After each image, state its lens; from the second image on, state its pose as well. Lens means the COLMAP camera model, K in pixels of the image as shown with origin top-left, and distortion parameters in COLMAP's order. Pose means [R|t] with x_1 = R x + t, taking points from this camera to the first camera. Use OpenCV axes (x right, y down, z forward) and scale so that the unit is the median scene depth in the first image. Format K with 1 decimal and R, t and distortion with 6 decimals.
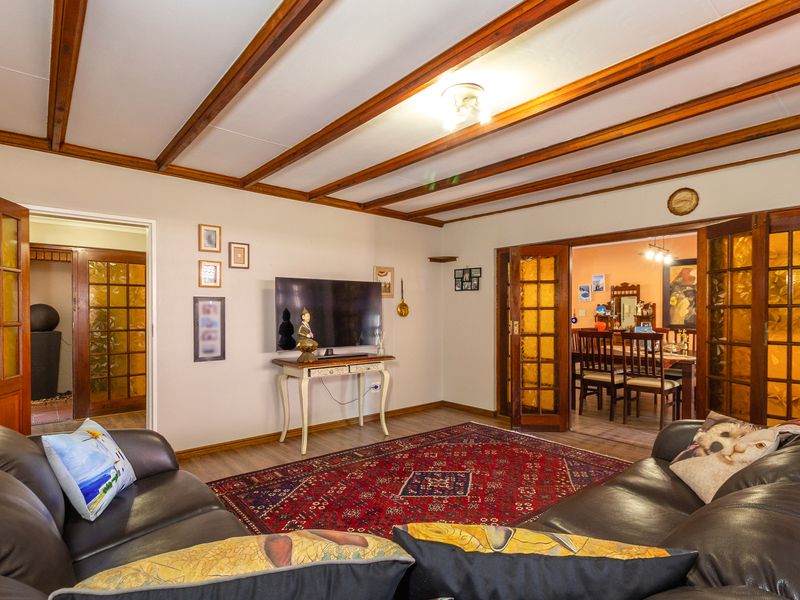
lens RADIAL K [[415.6, 0, 377.1], [0, 415.6, 311.9], [0, 0, 1]] dist [0.000880, -0.000334]
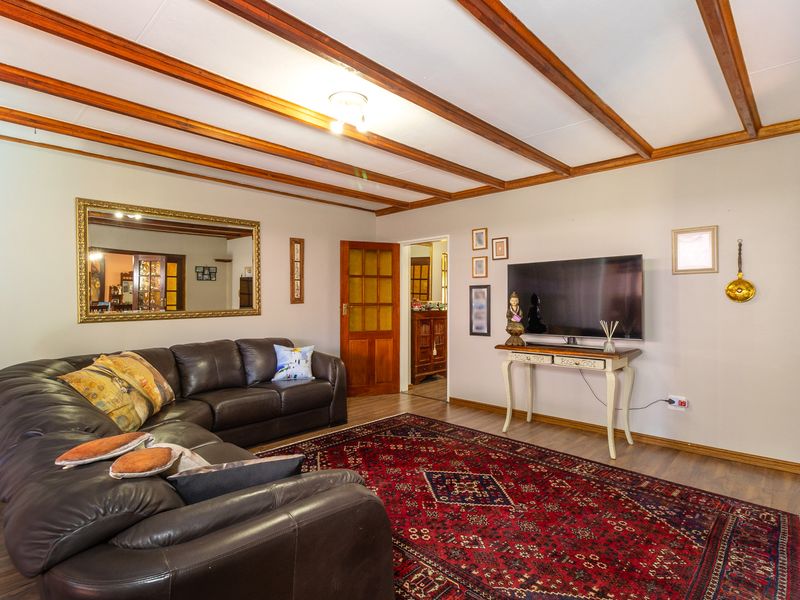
lens RADIAL K [[415.6, 0, 425.2], [0, 415.6, 300.6], [0, 0, 1]] dist [0.000880, -0.000334]
pose [[0.179823, -0.001974, -0.983697, 0.812307], [0.002196, 0.999996, -0.001605, 0.012378], [0.983696, -0.001872, 0.179827, 0.613313]]
